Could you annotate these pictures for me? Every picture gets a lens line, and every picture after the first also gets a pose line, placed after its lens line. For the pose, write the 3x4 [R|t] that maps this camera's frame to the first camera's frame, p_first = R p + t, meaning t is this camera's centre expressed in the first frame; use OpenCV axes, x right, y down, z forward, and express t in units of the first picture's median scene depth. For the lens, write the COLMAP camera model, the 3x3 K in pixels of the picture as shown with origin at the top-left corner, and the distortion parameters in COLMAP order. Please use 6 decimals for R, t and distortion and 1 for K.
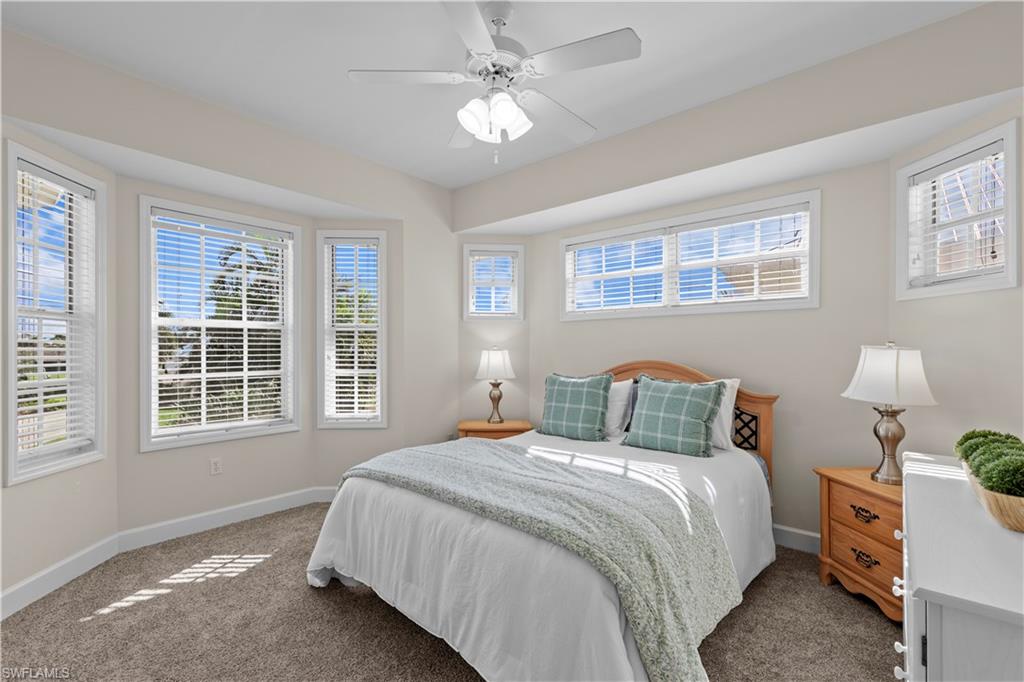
lens RADIAL K [[450.7, 0, 508.9], [0, 450.7, 344.9], [0, 0, 1]] dist [0.003089, 0.000516]
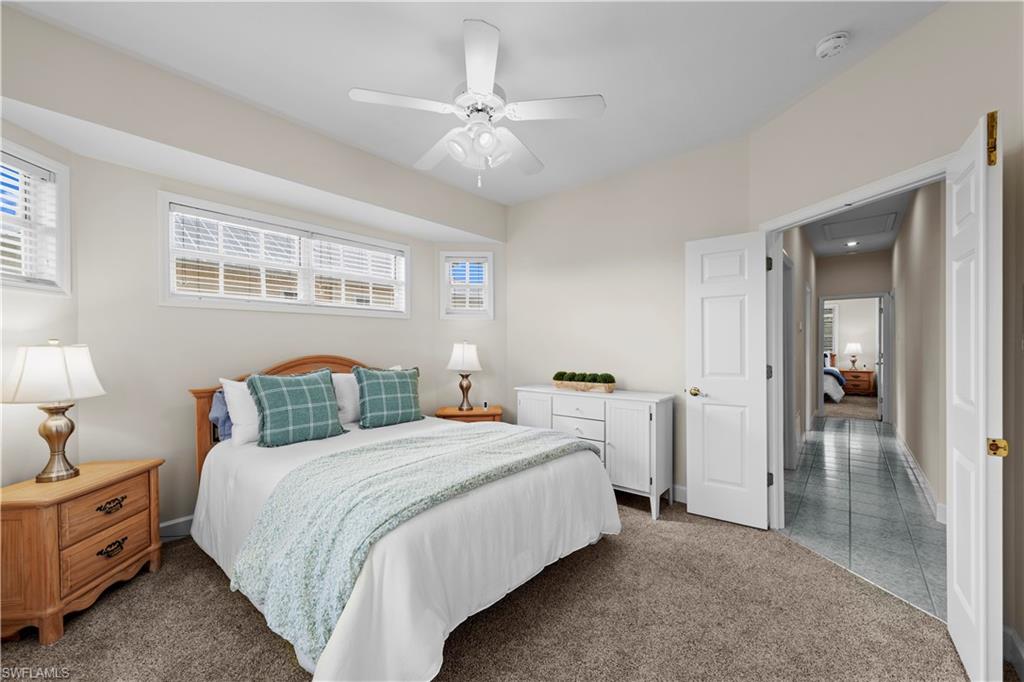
lens RADIAL K [[400.8, 0, 508.7], [0, 400.8, 348.8], [0, 0, 1]] dist [-0.000114, 0.000073]
pose [[-0.011631, -0.010594, 0.999876, -0.679954], [-0.008392, 0.999910, 0.010497, 0.005806], [-0.999897, -0.008269, -0.011719, 0.591434]]
